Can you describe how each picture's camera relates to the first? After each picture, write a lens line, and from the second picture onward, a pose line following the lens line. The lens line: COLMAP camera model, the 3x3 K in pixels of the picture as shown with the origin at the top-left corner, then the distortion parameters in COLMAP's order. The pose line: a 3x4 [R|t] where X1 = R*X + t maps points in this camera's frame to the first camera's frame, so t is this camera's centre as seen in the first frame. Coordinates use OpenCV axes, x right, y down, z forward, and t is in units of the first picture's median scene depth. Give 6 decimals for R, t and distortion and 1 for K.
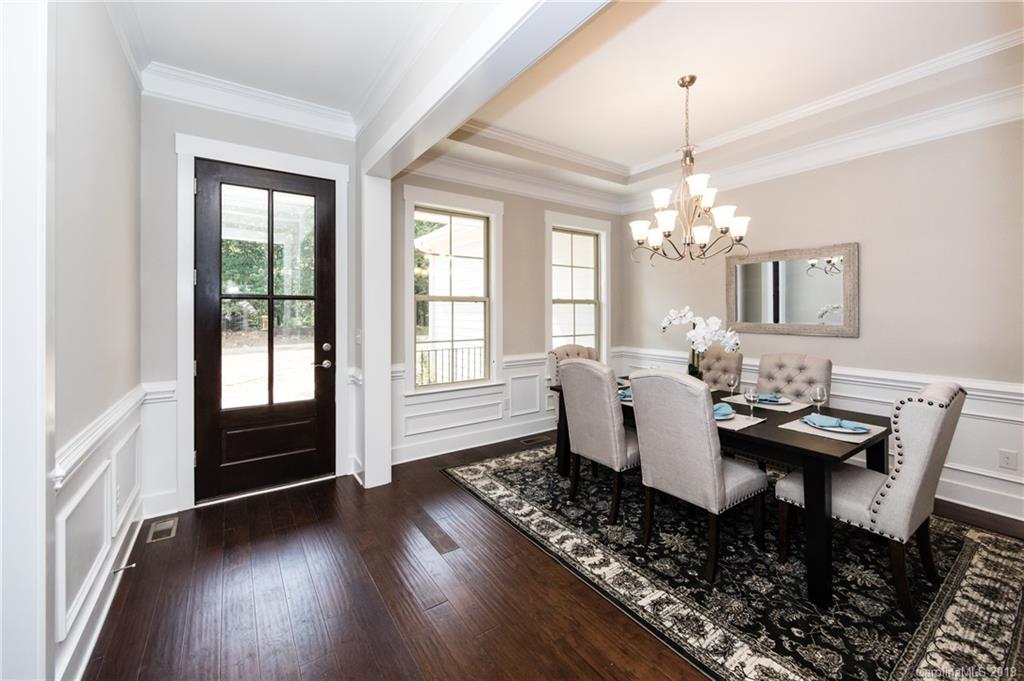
lens RADIAL K [[406.0, 0, 520.4], [0, 406.0, 310.1], [0, 0, 1]] dist [-0.005558, 0.000015]
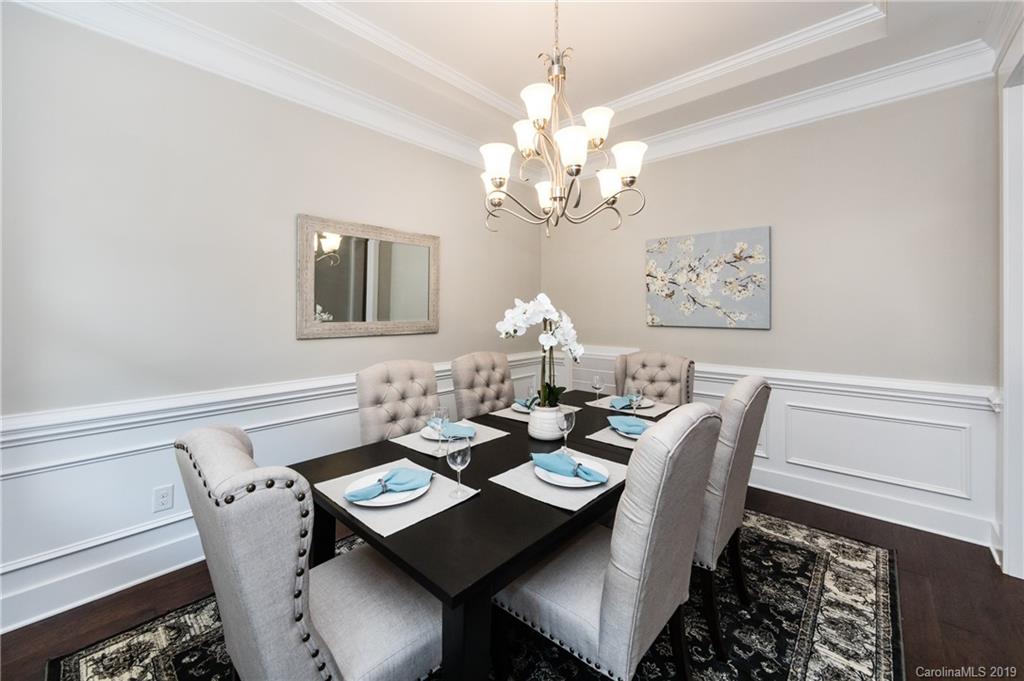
lens RADIAL K [[406.0, 0, 514.2], [0, 406.0, 306.4], [0, 0, 1]] dist [-0.005558, 0.000015]
pose [[-0.213690, 0.008986, 0.976860, -0.216820], [0.002054, 0.999960, -0.008749, 0.016643], [-0.976899, 0.000137, -0.213700, 1.229309]]
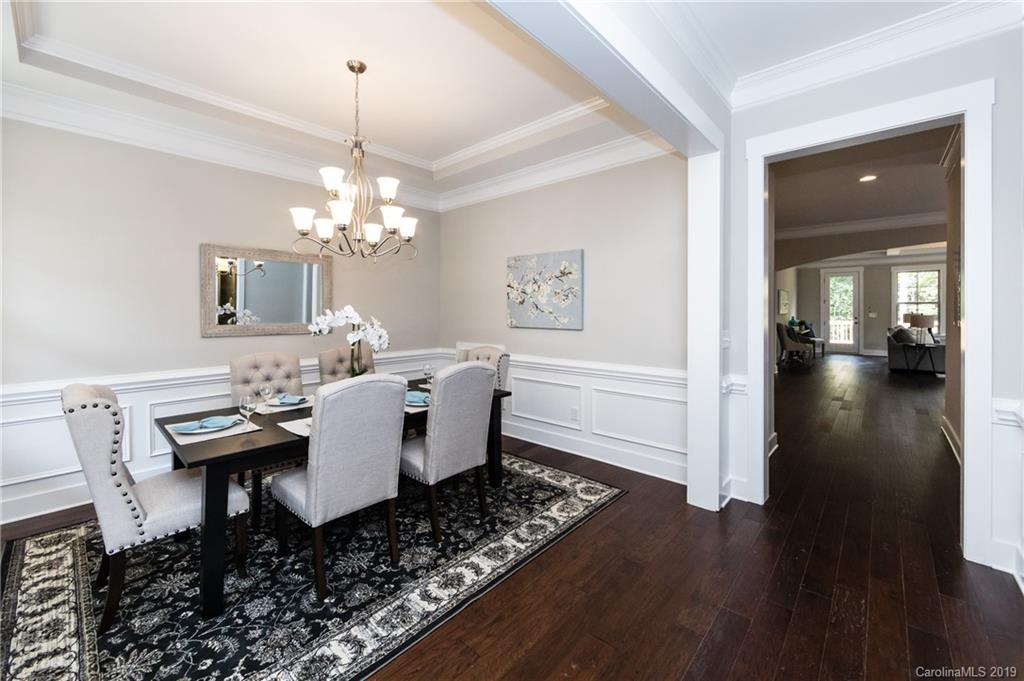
lens RADIAL K [[406.0, 0, 511.0], [0, 406.0, 312.0], [0, 0, 1]] dist [-0.005558, 0.000015]
pose [[-0.213687, -0.002372, 0.976899, -0.601390], [0.002592, 0.999992, 0.002995, 0.003731], [-0.976899, 0.003172, -0.213679, 0.869630]]
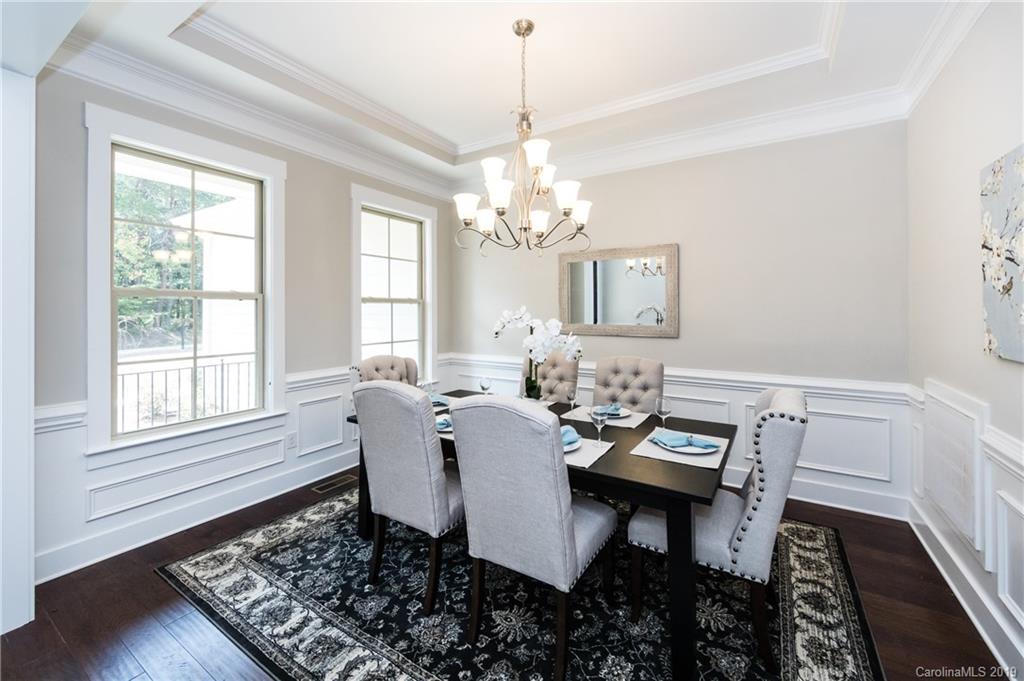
lens RADIAL K [[406.0, 0, 518.8], [0, 406.0, 309.6], [0, 0, 1]] dist [-0.005558, 0.000015]
pose [[0.921362, 0.001148, 0.388704, 0.090115], [0.000877, 0.999987, -0.005032, 0.002419], [-0.388704, 0.004977, 0.921349, 0.264978]]
